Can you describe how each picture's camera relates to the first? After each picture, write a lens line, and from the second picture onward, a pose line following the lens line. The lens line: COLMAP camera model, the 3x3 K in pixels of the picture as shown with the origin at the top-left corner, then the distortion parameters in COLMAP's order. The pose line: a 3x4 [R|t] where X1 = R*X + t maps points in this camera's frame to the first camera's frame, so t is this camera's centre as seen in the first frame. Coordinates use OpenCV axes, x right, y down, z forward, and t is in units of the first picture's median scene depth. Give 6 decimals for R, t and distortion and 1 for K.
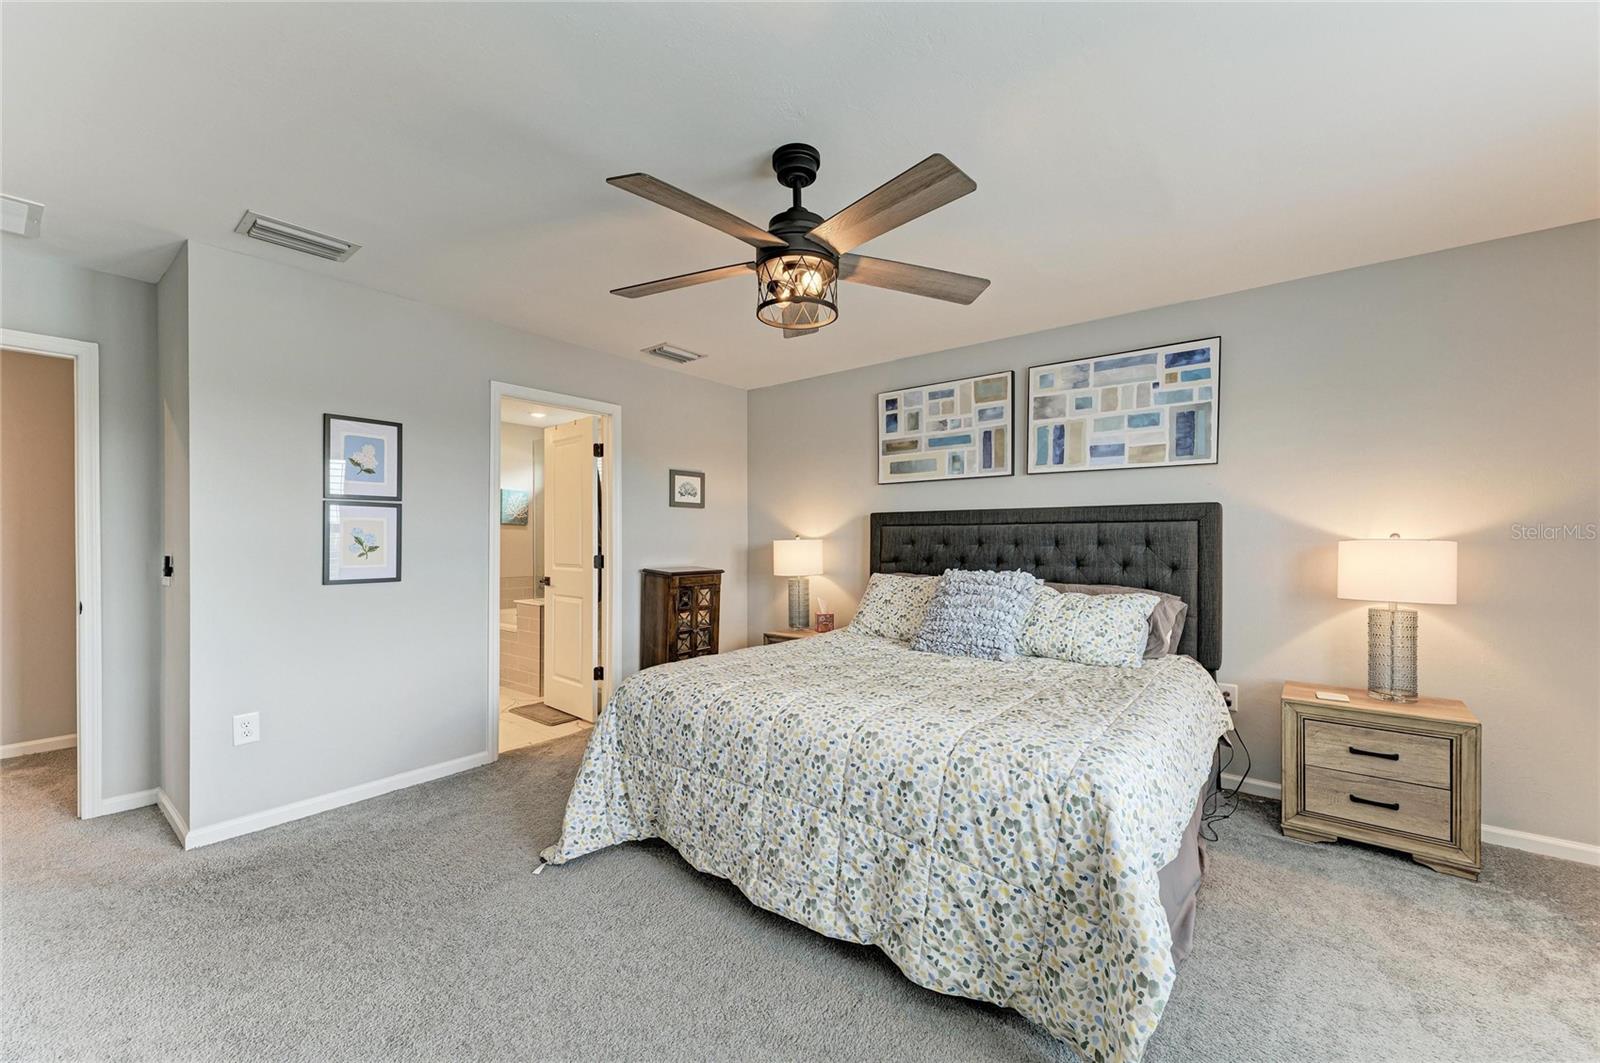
lens RADIAL K [[633.6, 0, 836.7], [0, 633.6, 538.6], [0, 0, 1]] dist [0.020565, -0.003972]
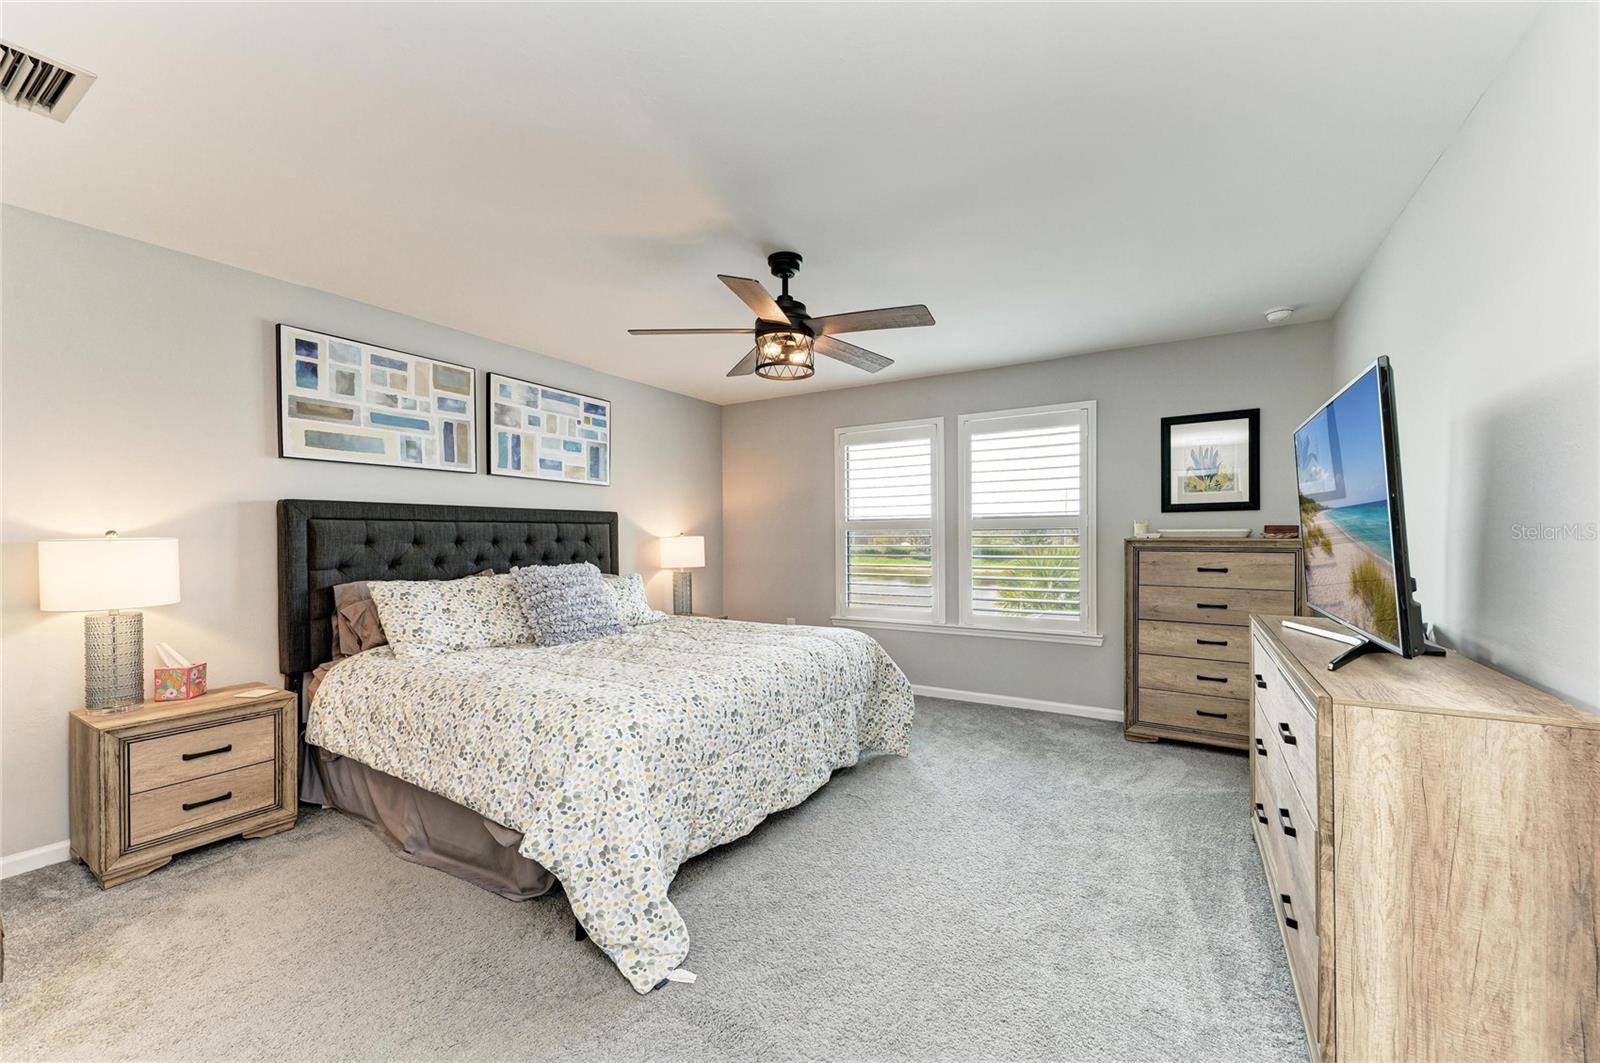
lens RADIAL K [[633.6, 0, 792.6], [0, 633.6, 537.2], [0, 0, 1]] dist [0.020565, -0.003972]
pose [[-0.099584, -0.002544, 0.995026, -0.799665], [0.002978, 0.999991, 0.002855, -0.000164], [-0.995025, 0.003248, -0.099576, 0.620804]]
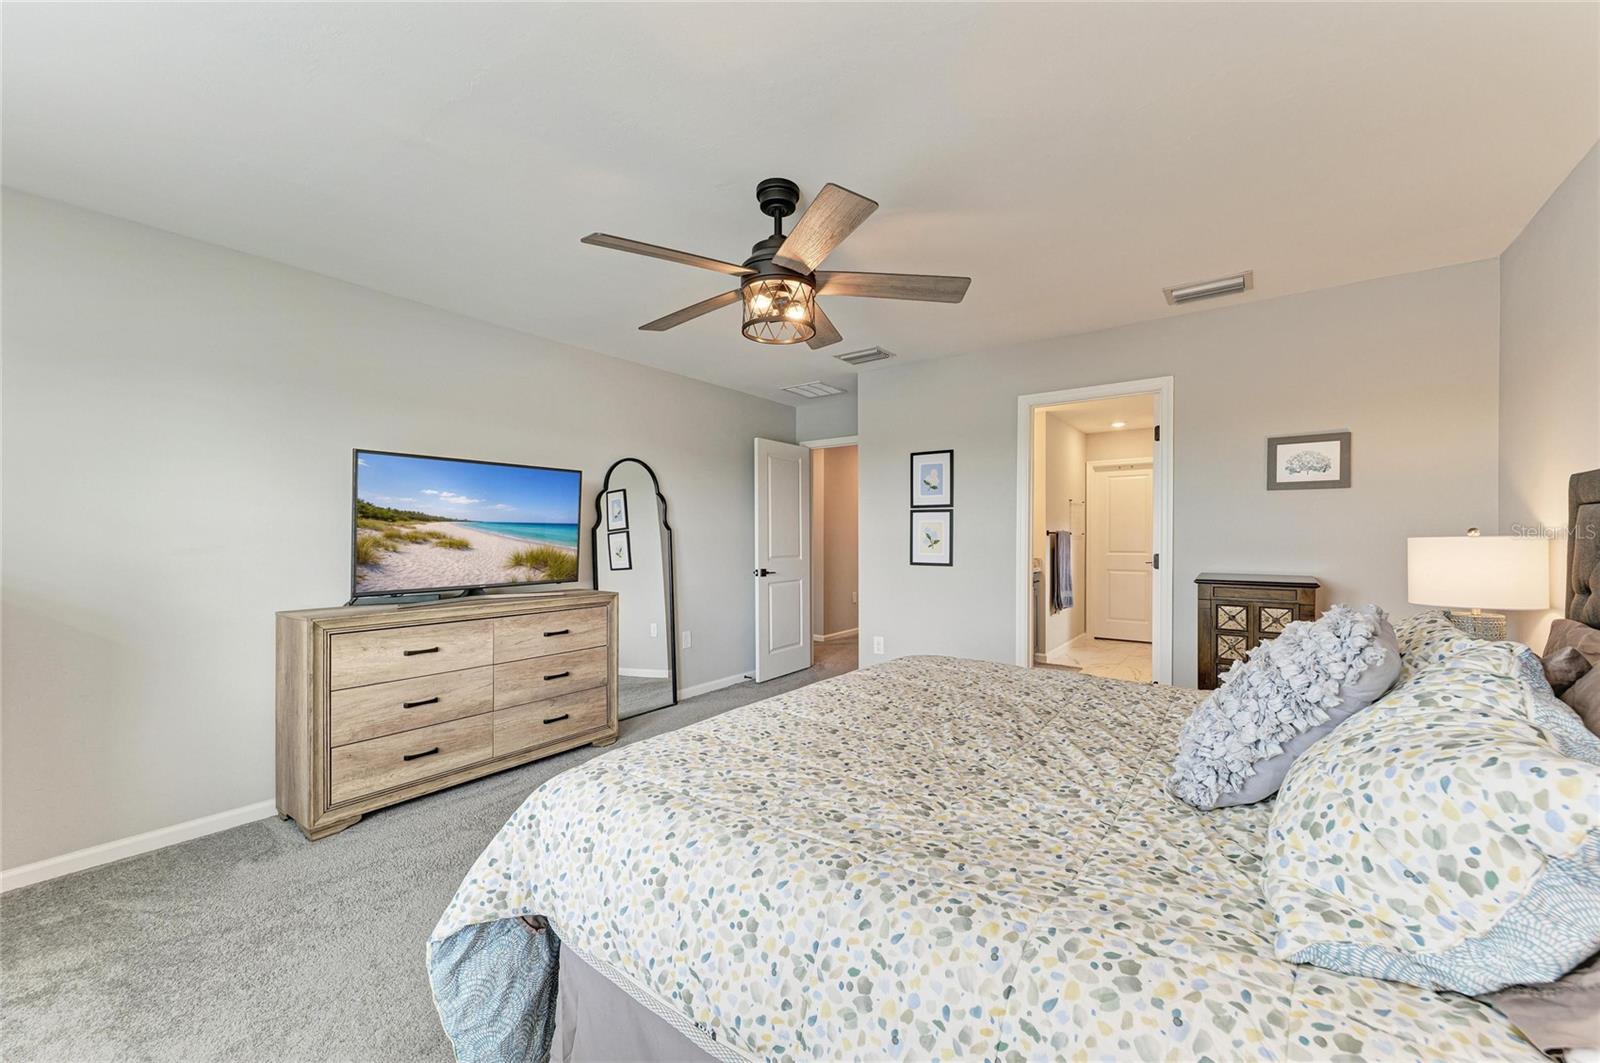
lens RADIAL K [[633.6, 0, 799.8], [0, 633.6, 532.2], [0, 0, 1]] dist [0.020565, -0.003972]
pose [[0.012932, -0.002212, -0.999914, 0.562660], [0.002229, 0.999995, -0.002184, -0.002805], [0.999914, -0.002200, 0.012936, 0.565344]]
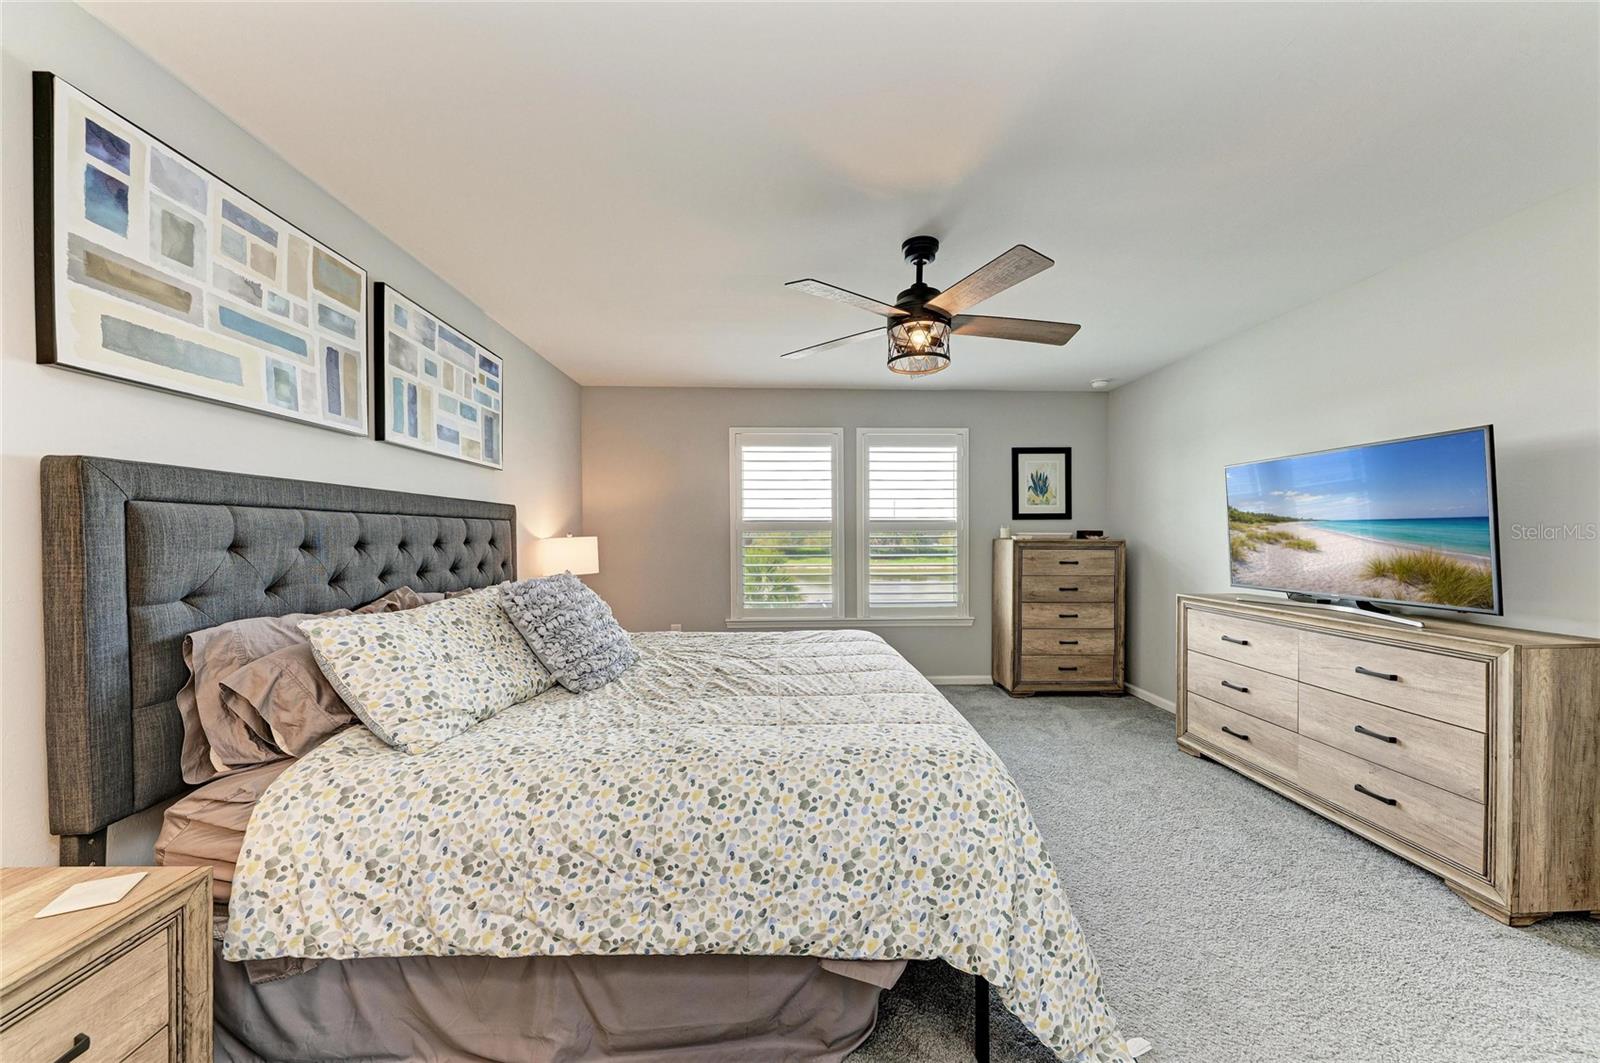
lens RADIAL K [[572.0, 0, 807.3], [0, 572.0, 536.6], [0, 0, 1]] dist [0.005061, -0.002869]
pose [[-0.640261, -0.002431, 0.768154, -0.461966], [-0.001561, 0.999997, 0.001863, -0.001250], [-0.768156, -0.000006, -0.640263, 1.061336]]
